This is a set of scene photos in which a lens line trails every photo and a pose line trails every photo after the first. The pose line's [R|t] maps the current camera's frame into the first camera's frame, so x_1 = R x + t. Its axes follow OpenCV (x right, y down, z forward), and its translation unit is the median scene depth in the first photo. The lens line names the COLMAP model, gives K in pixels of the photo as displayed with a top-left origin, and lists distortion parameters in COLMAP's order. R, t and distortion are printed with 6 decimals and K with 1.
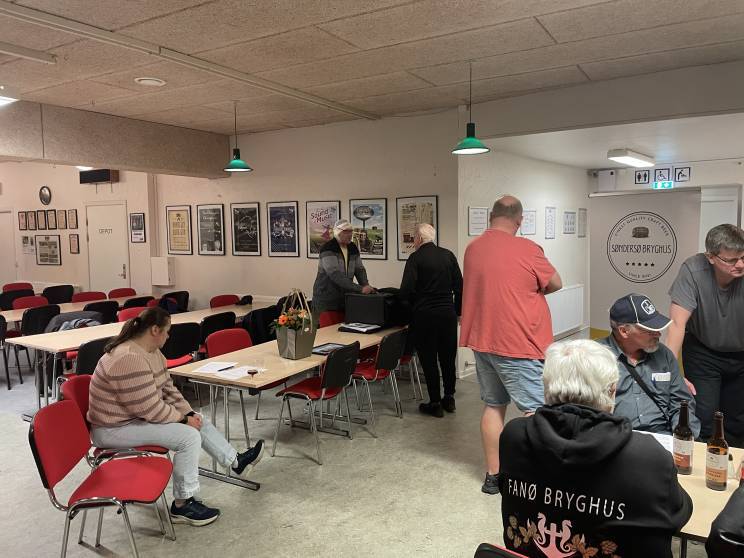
lens RADIAL K [[564.1, 0, 371.7], [0, 564.1, 269.8], [0, 0, 1]] dist [0.104239, -0.138888]
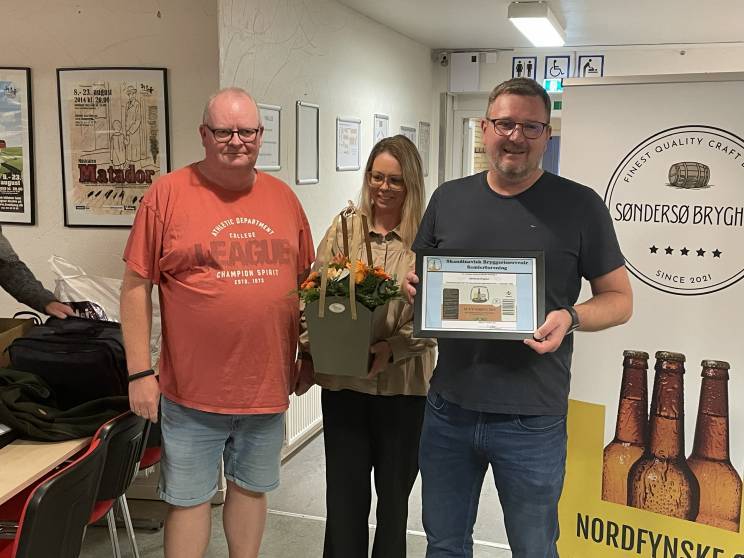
lens RADIAL K [[861.0, 0, 372.0], [0, 861.0, 279.0], [0, 0, 1]] dist [0.050284, -0.013240]
pose [[0.919000, -0.028602, 0.393218, 0.003410], [0.000402, 0.997432, 0.071613, -0.024296], [-0.394257, -0.065654, 0.916652, 0.349230]]
